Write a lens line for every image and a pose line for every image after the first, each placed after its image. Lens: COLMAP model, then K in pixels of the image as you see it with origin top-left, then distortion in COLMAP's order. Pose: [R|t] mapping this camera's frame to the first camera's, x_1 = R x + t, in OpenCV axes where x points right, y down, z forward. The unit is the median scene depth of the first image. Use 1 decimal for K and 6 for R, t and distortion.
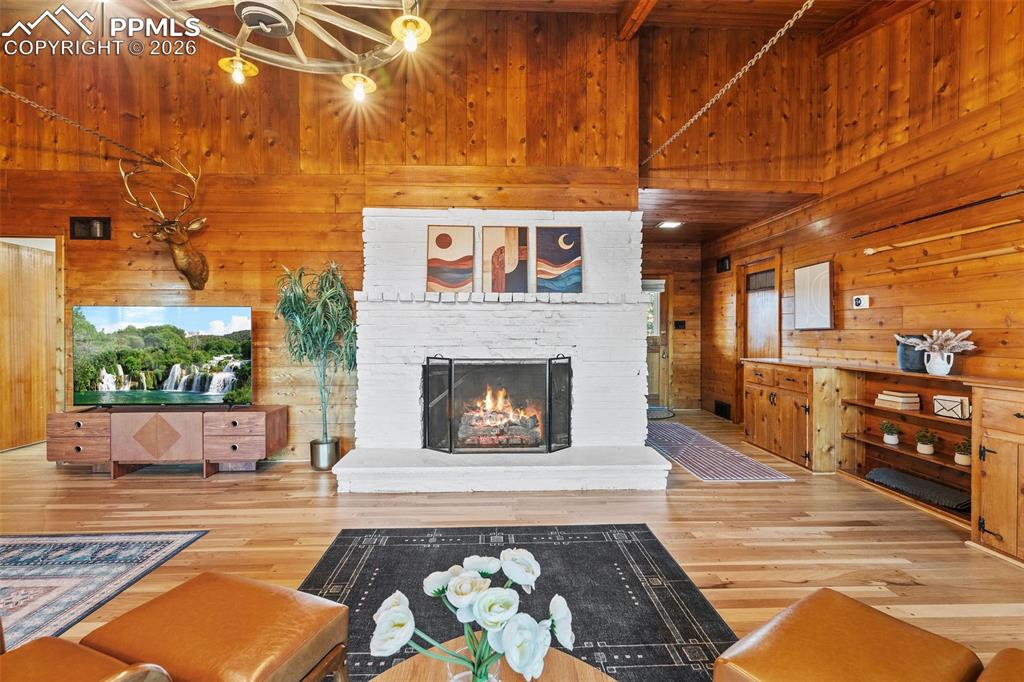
lens RADIAL K [[431.3, 0, 511.9], [0, 431.3, 336.1], [0, 0, 1]] dist [0.000296, -0.000673]
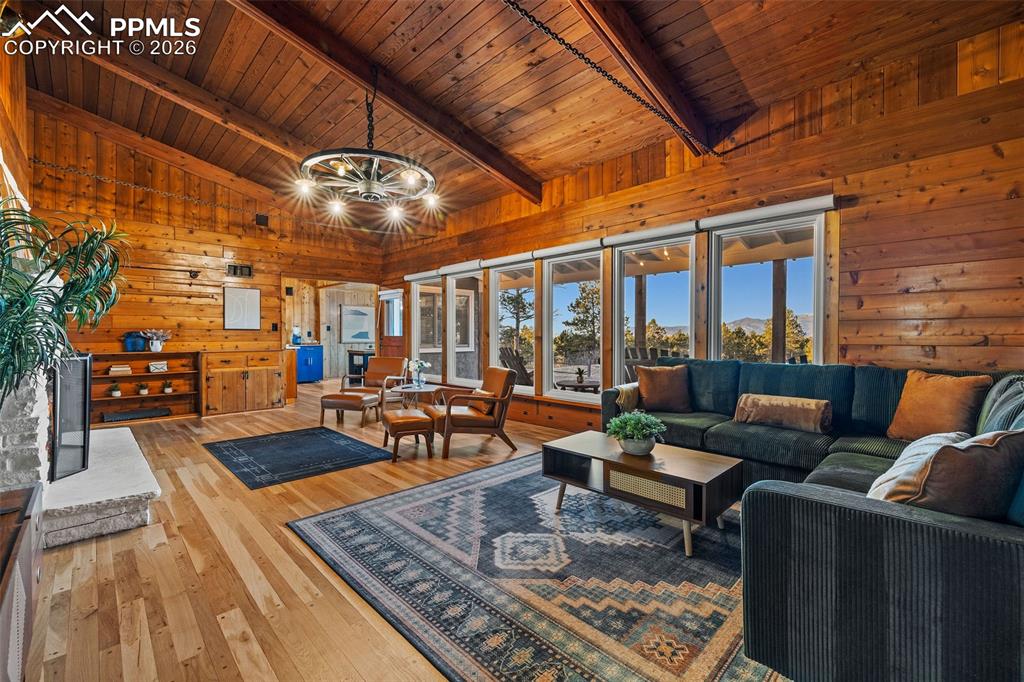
lens RADIAL K [[431.3, 0, 513.5], [0, 431.3, 343.9], [0, 0, 1]] dist [0.000296, -0.000673]
pose [[-0.673019, -0.017338, 0.739422, -1.266331], [0.006297, 0.999555, 0.029169, 0.005230], [-0.739598, 0.024288, -0.672610, 0.897304]]
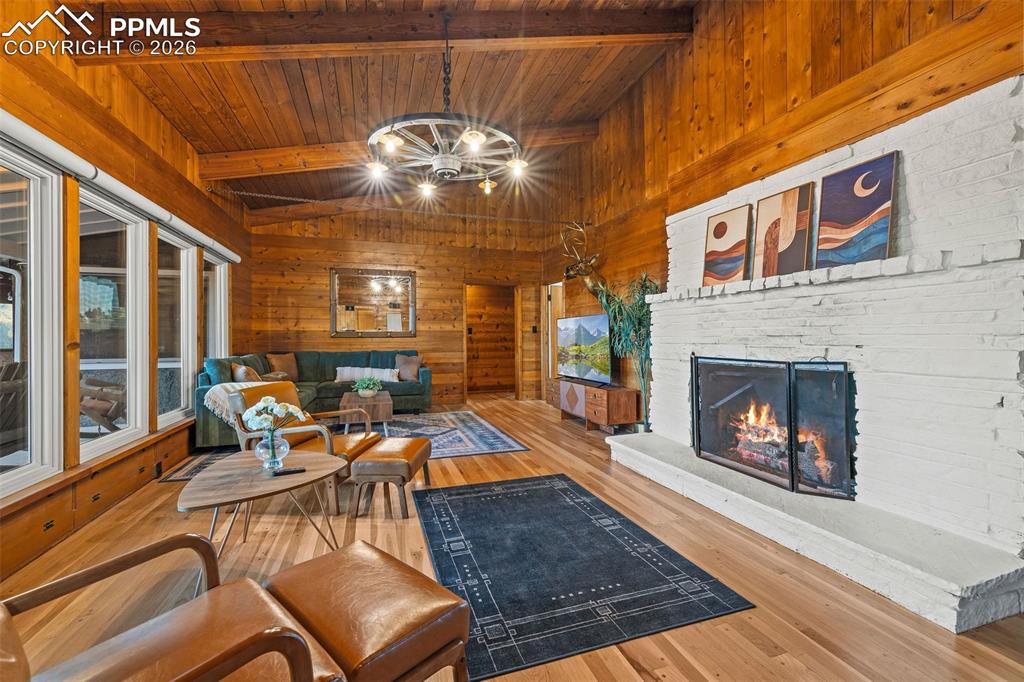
lens RADIAL K [[431.3, 0, 509.4], [0, 431.3, 339.2], [0, 0, 1]] dist [0.000296, -0.000673]
pose [[0.271701, 0.001294, -0.962381, 0.625794], [-0.004814, 0.999988, -0.000015, 0.015275], [0.962370, 0.004637, 0.271704, 0.327585]]
